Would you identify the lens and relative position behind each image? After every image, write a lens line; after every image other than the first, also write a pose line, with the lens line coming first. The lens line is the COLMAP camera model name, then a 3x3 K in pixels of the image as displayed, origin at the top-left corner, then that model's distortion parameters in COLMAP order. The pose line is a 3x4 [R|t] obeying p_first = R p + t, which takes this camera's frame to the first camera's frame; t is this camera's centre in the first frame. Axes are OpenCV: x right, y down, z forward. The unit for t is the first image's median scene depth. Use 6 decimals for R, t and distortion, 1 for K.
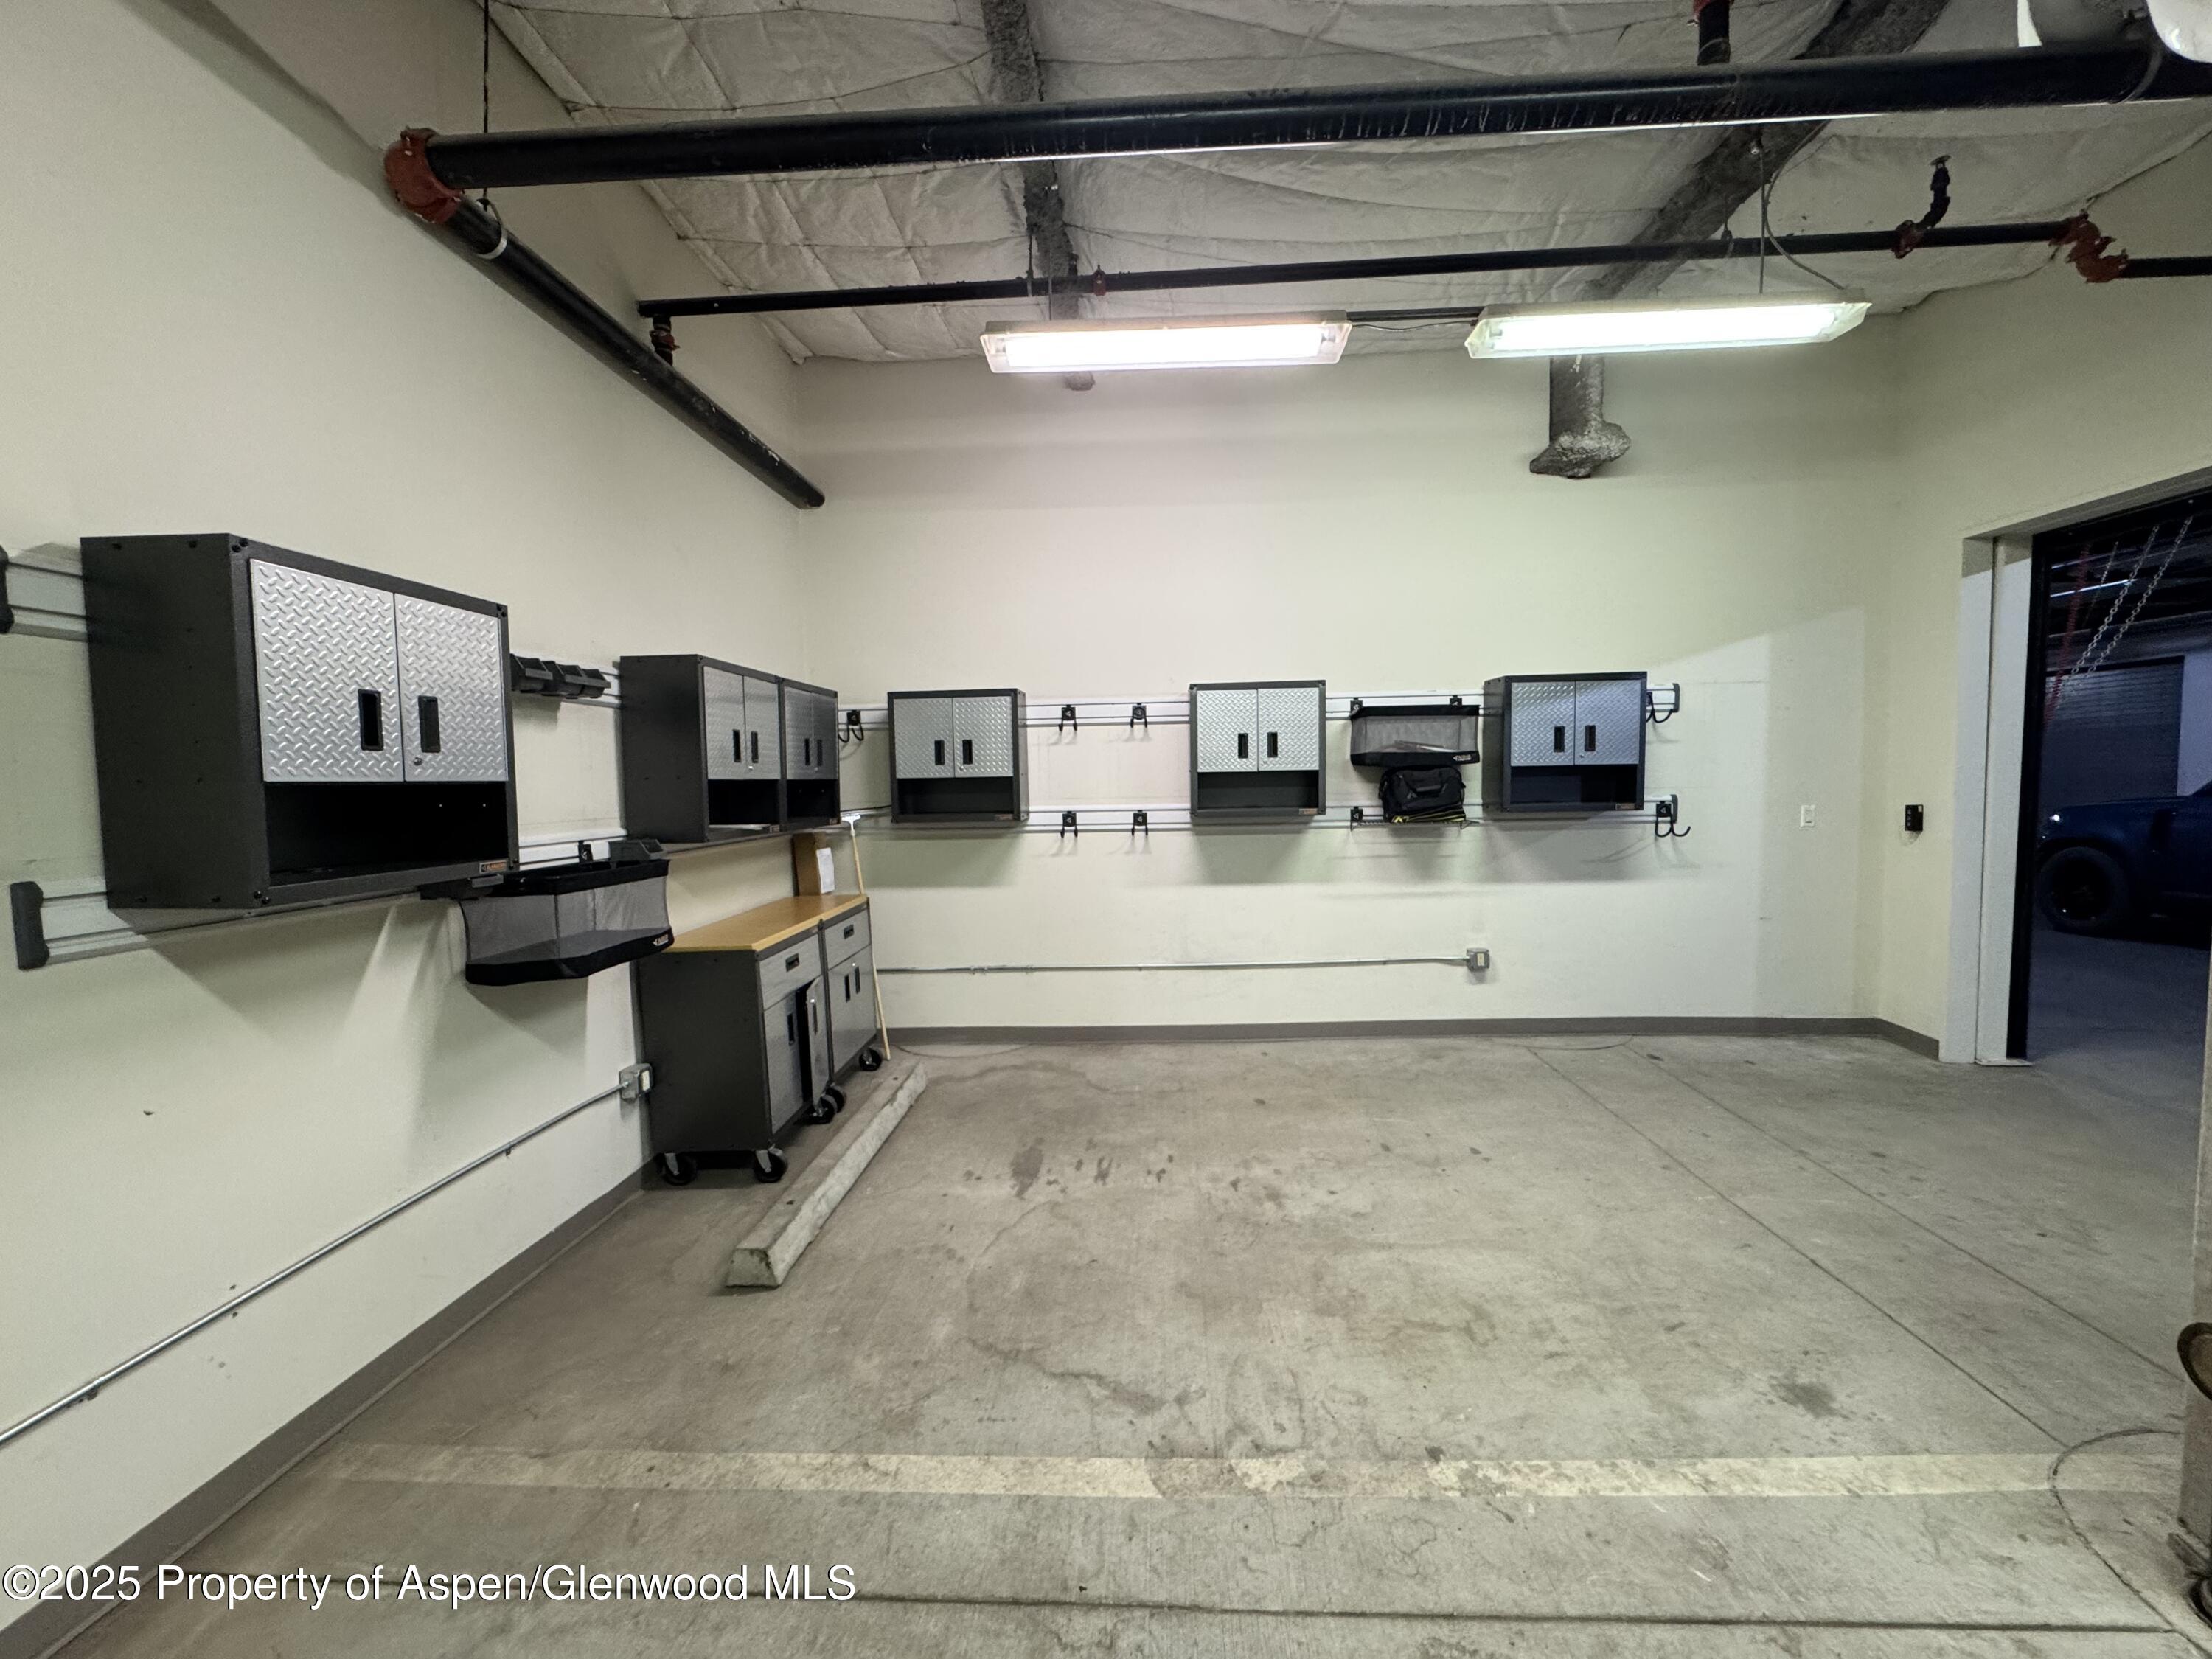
lens RADIAL K [[887.2, 0, 1107.2], [0, 887.2, 832.3], [0, 0, 1]] dist [-0.000748, 0.000613]
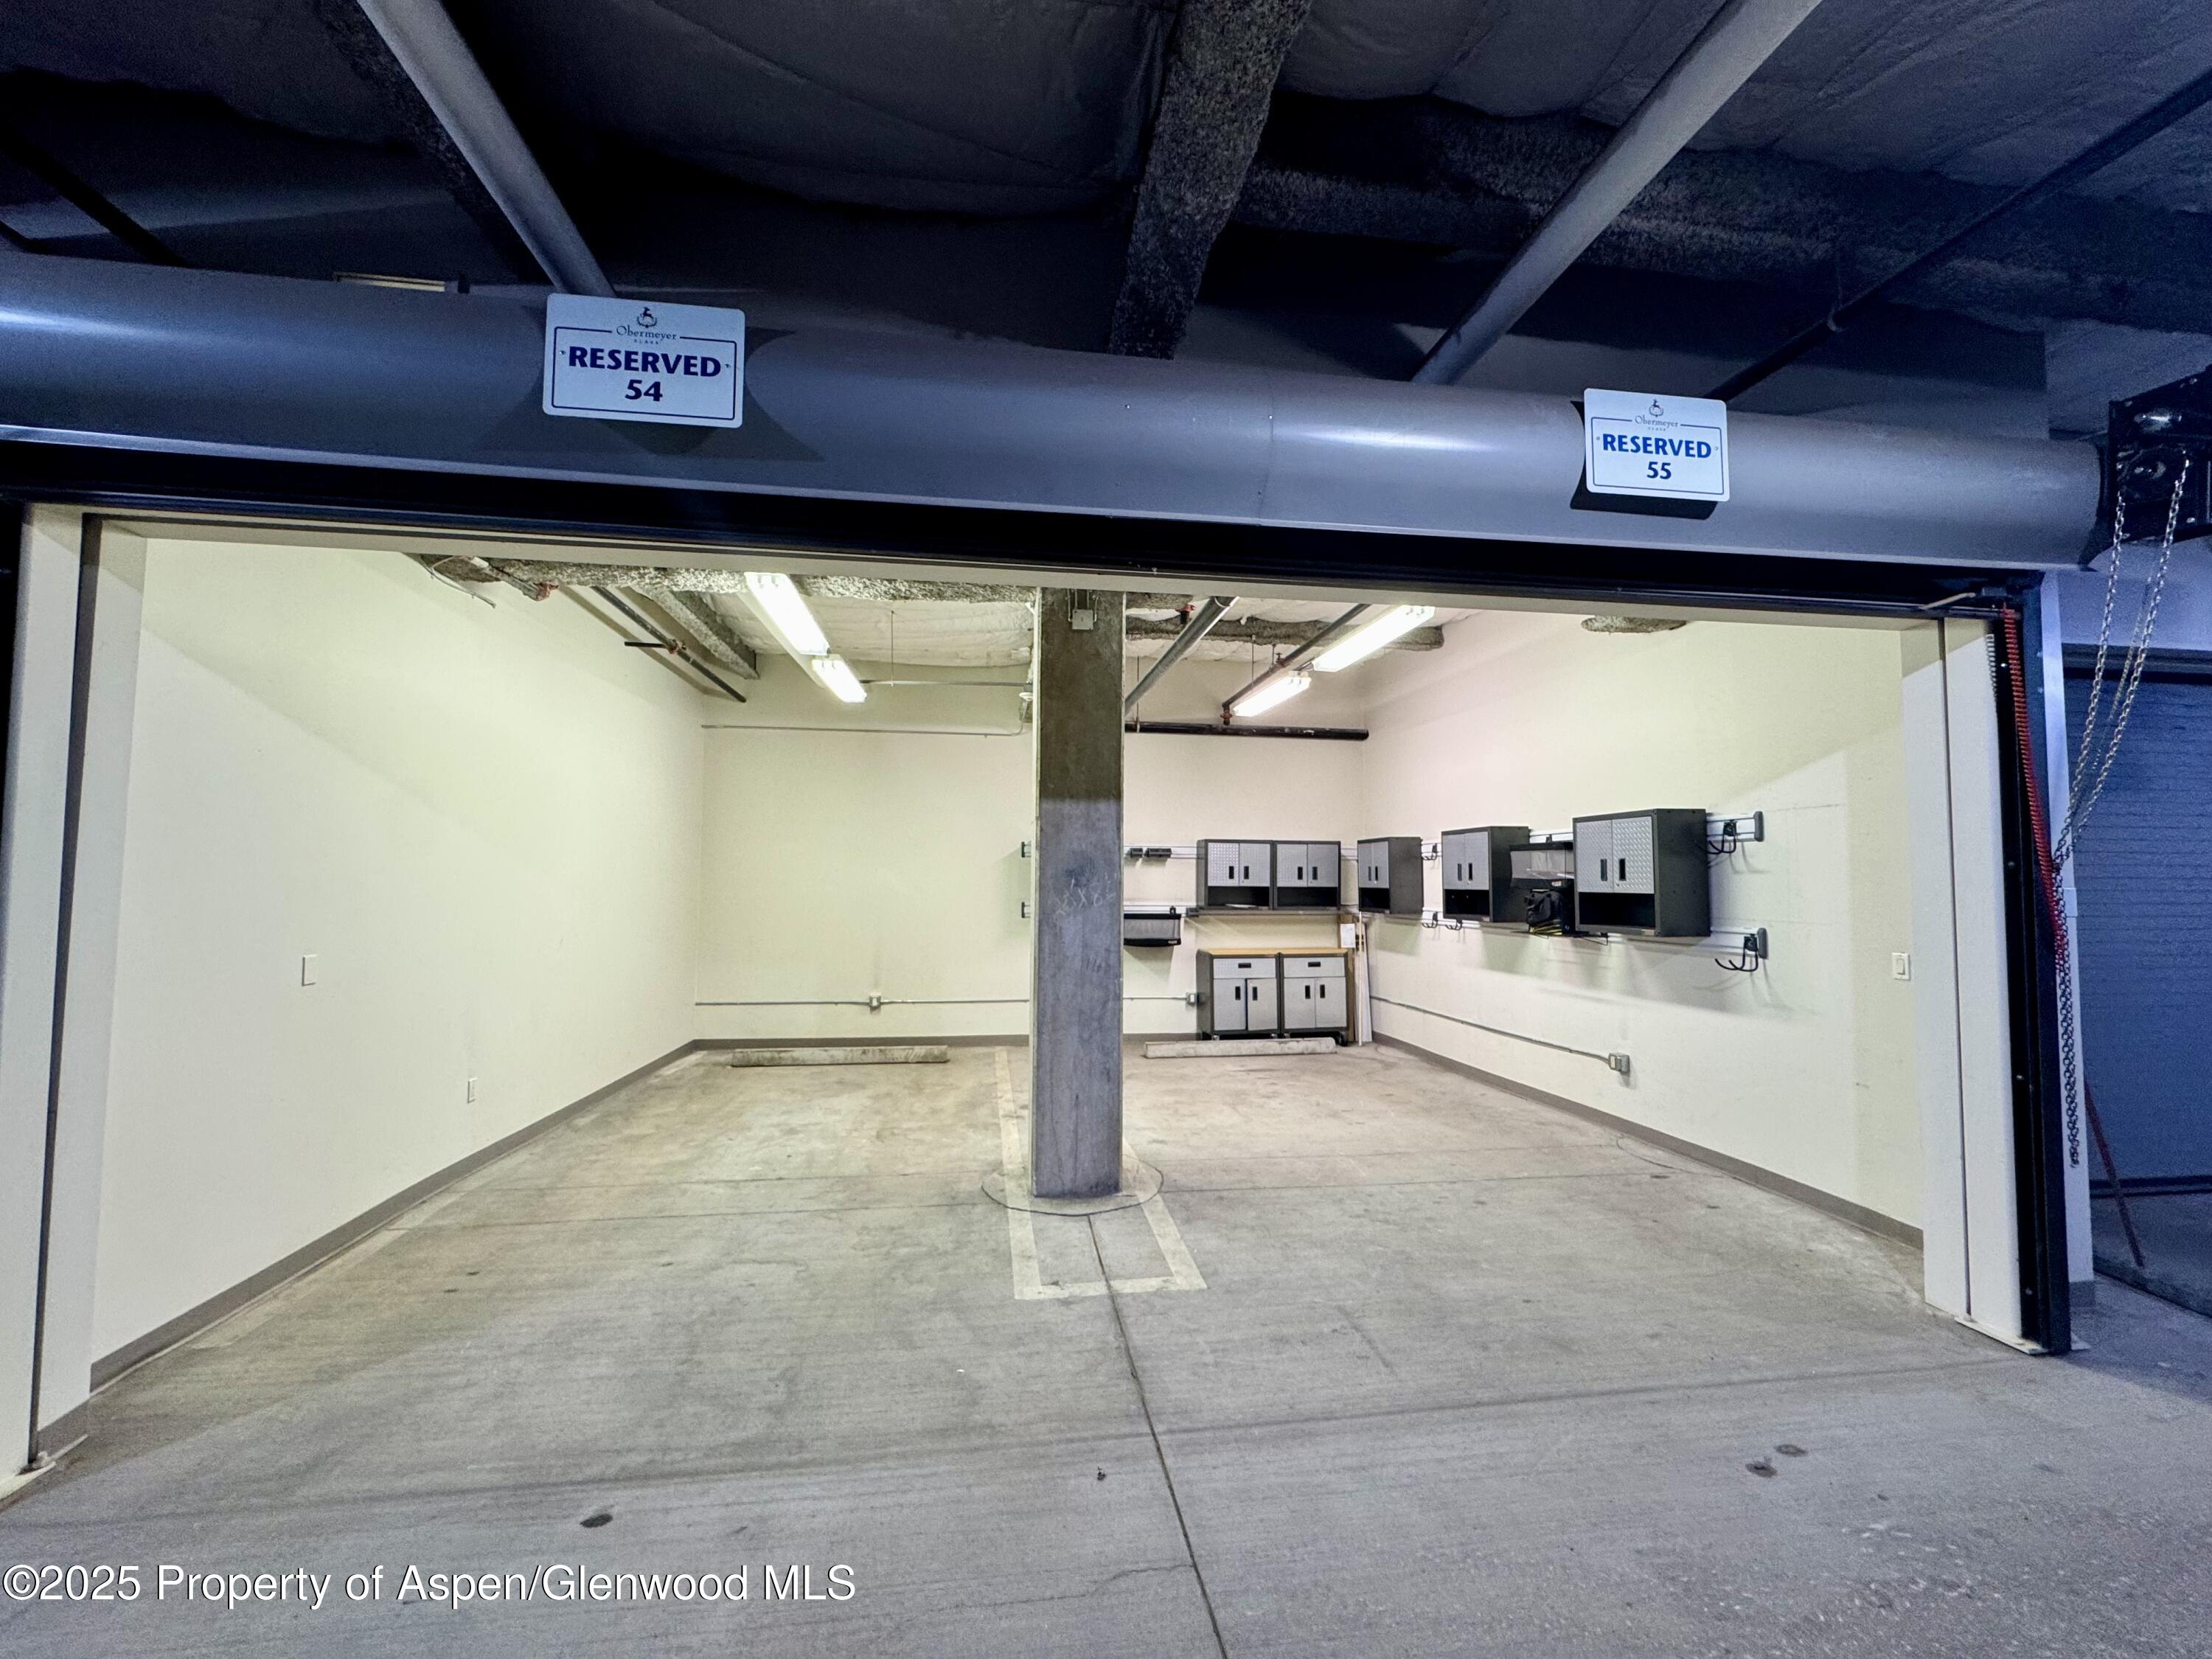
lens RADIAL K [[887.2, 0, 1107.2], [0, 887.2, 832.3], [0, 0, 1]] dist [-0.000748, 0.000613]
pose [[0.201204, -0.032650, -0.979005, 2.135527], [-0.070271, 0.996388, -0.047672, -0.074703], [0.977026, 0.078387, 0.198183, 0.185373]]
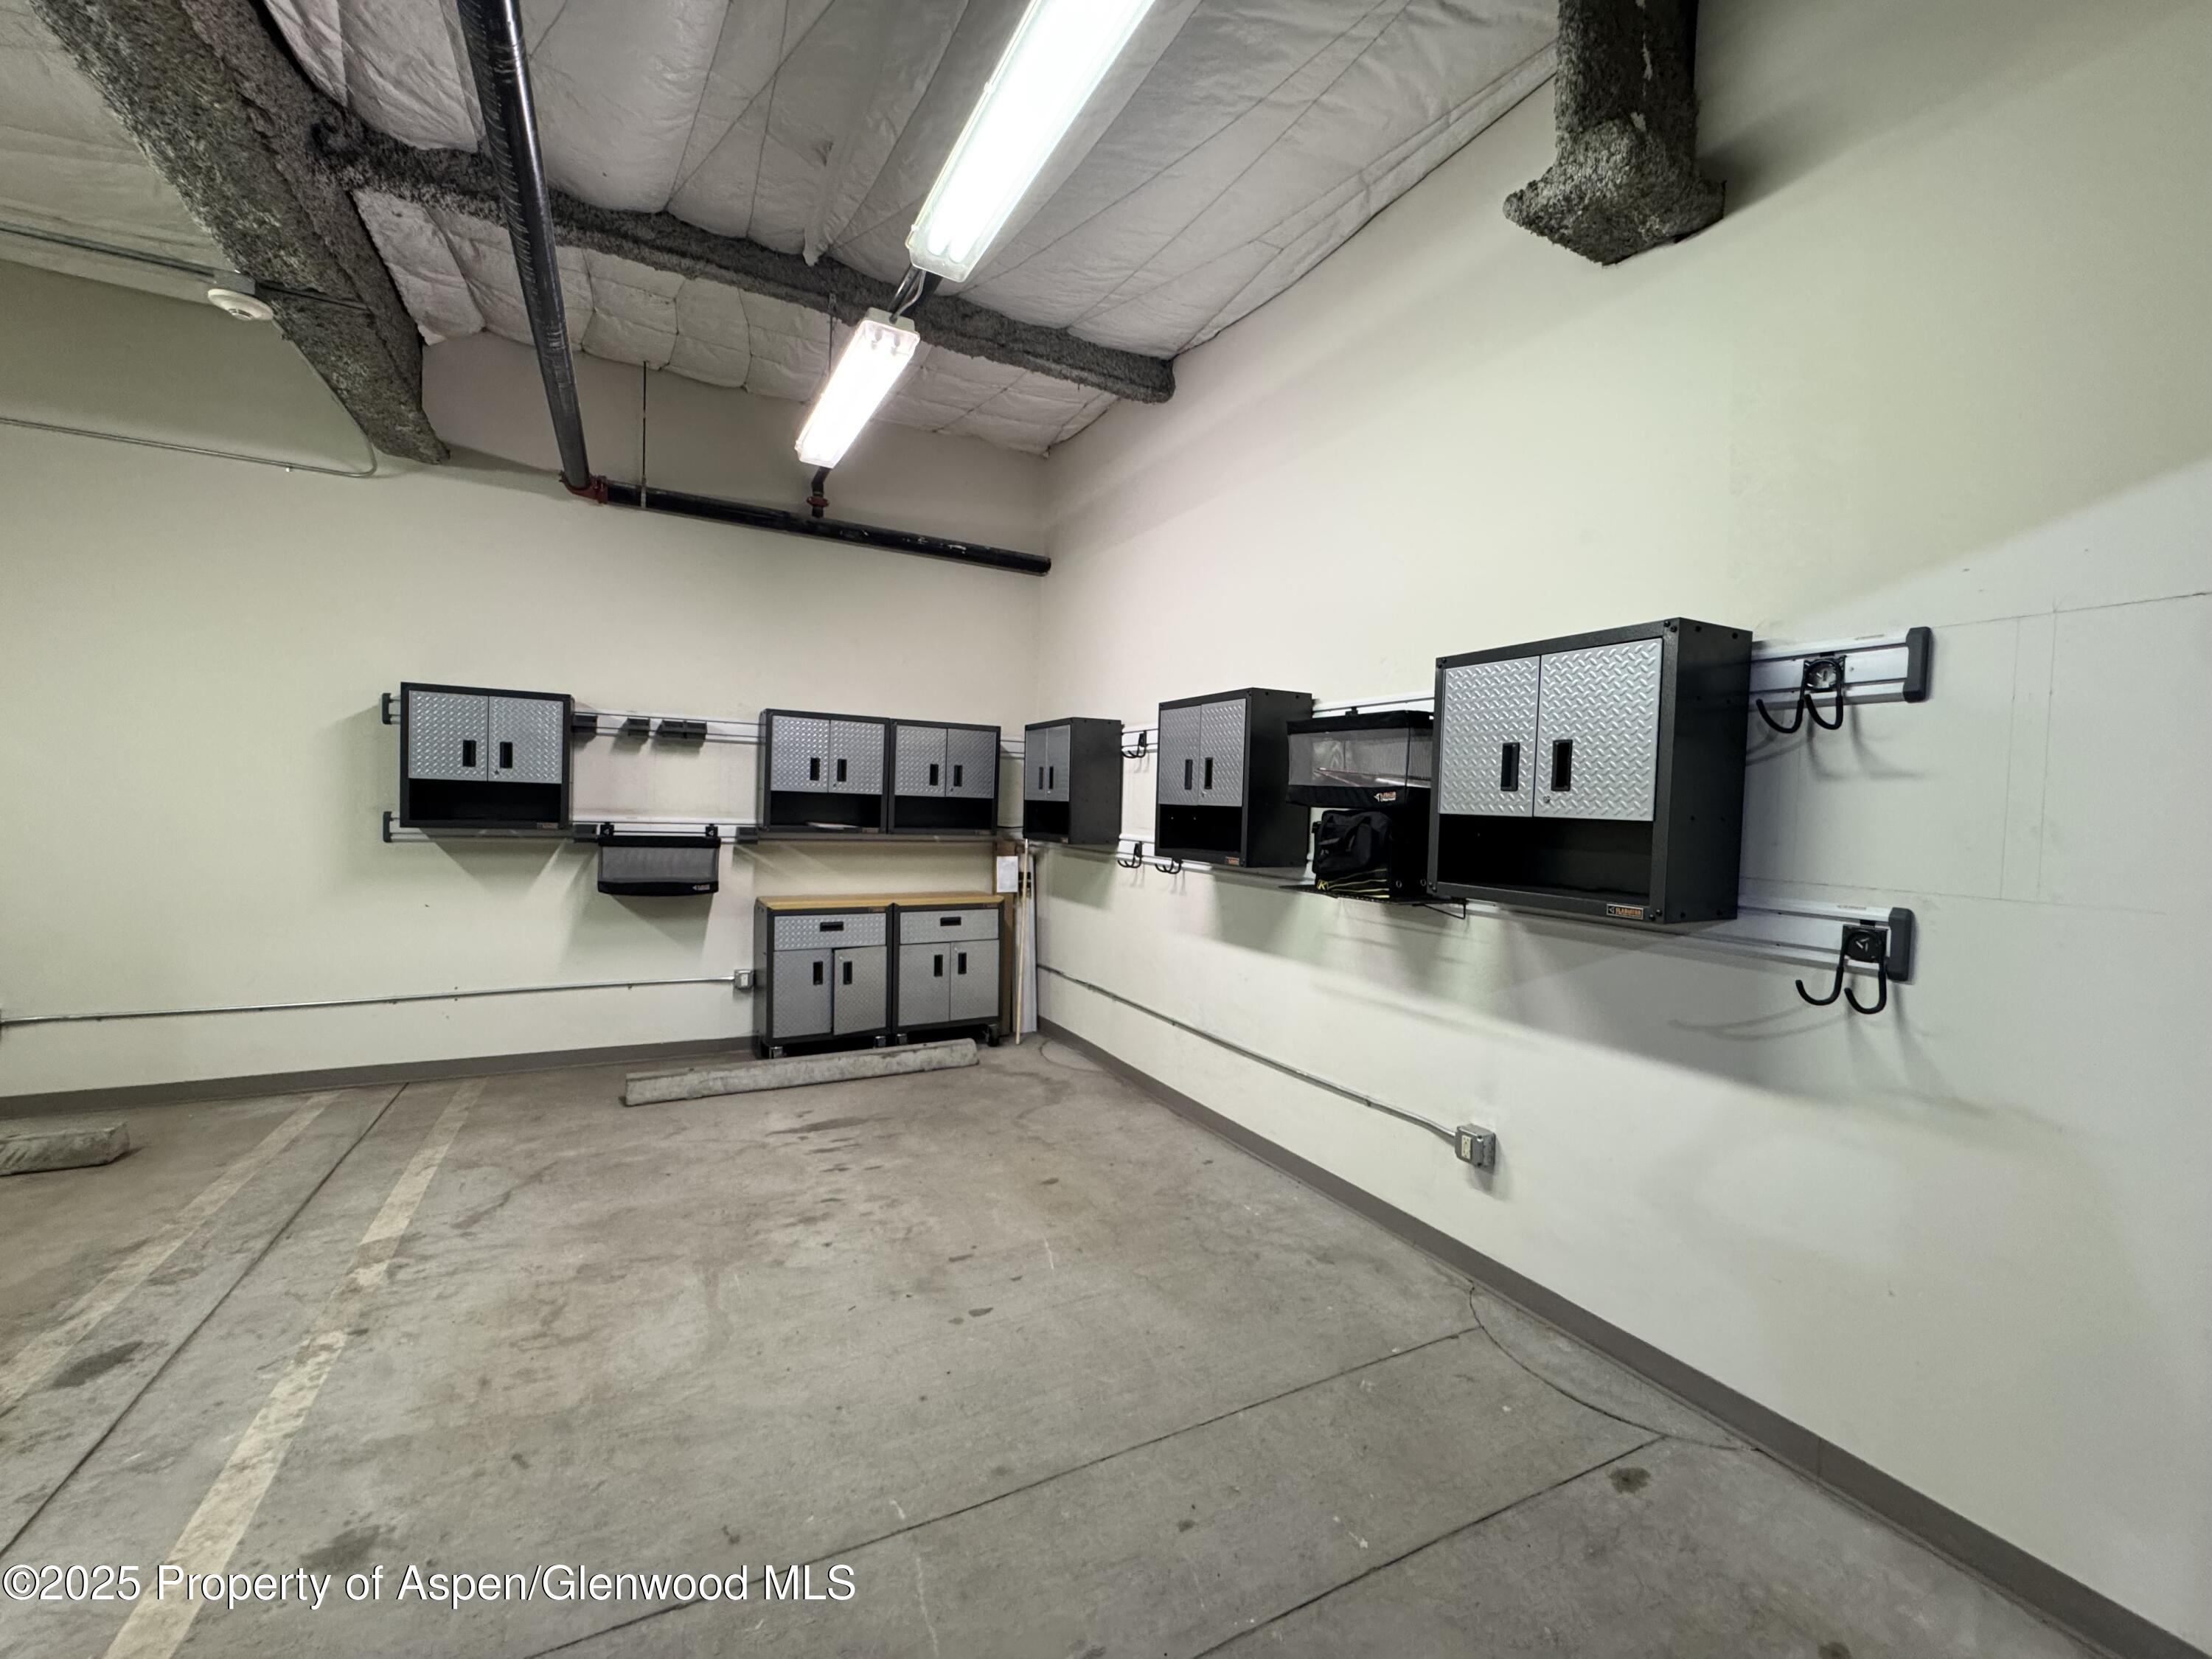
lens RADIAL K [[887.2, 0, 1107.2], [0, 887.2, 832.3], [0, 0, 1]] dist [-0.000748, 0.000613]
pose [[0.515950, 0.065043, -0.854146, 1.184707], [-0.095705, 0.995247, 0.017977, -0.074043], [0.851256, 0.072471, 0.519722, 0.734915]]
